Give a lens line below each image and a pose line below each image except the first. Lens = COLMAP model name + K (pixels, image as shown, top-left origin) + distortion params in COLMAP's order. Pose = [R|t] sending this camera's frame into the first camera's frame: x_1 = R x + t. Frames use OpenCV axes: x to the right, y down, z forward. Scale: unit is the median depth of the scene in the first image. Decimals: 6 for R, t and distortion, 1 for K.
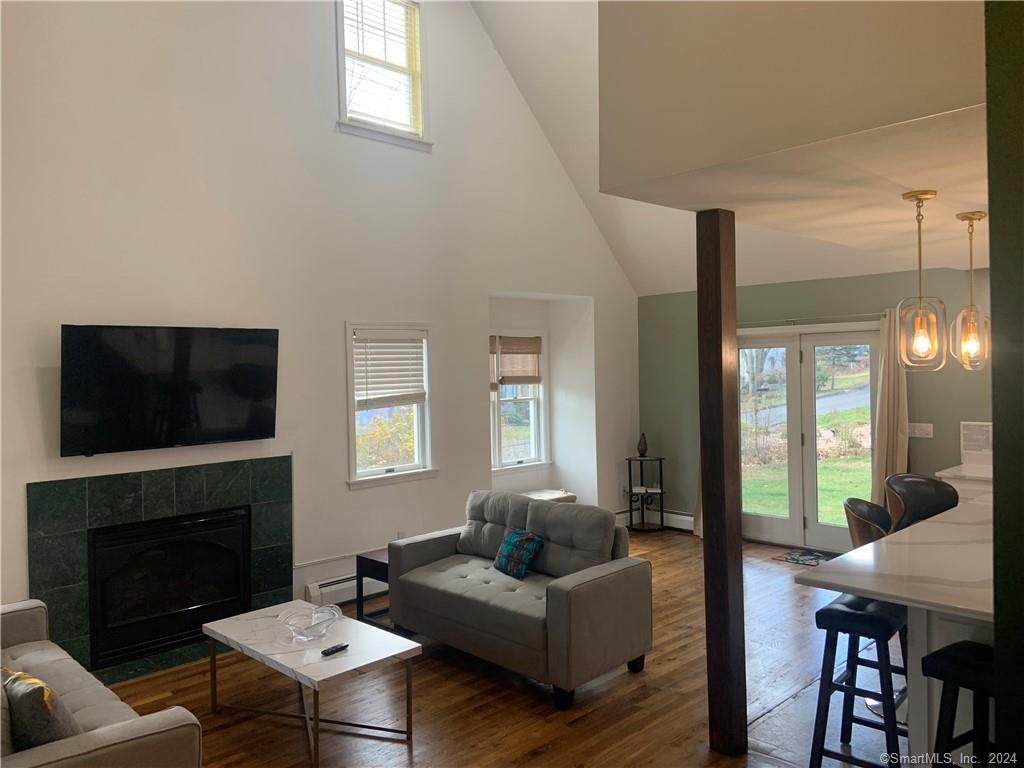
lens RADIAL K [[770.3, 0, 512.0], [0, 770.3, 384.0], [0, 0, 1]] dist [0.102311, -0.132326]
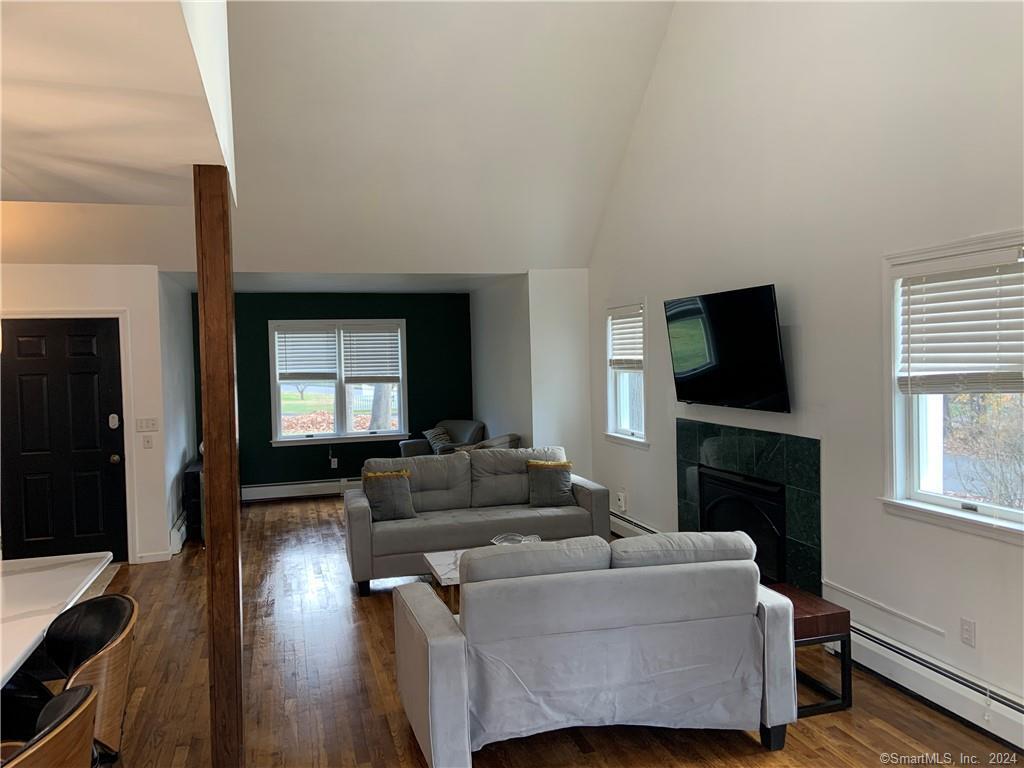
lens RADIAL K [[770.3, 0, 512.0], [0, 770.3, 384.0], [0, 0, 1]] dist [0.102311, -0.132326]
pose [[-0.481533, 0.085302, -0.872267, 0.559994], [0.037053, 0.996344, 0.076981, -0.037859], [0.875644, 0.004749, -0.482934, 1.129283]]
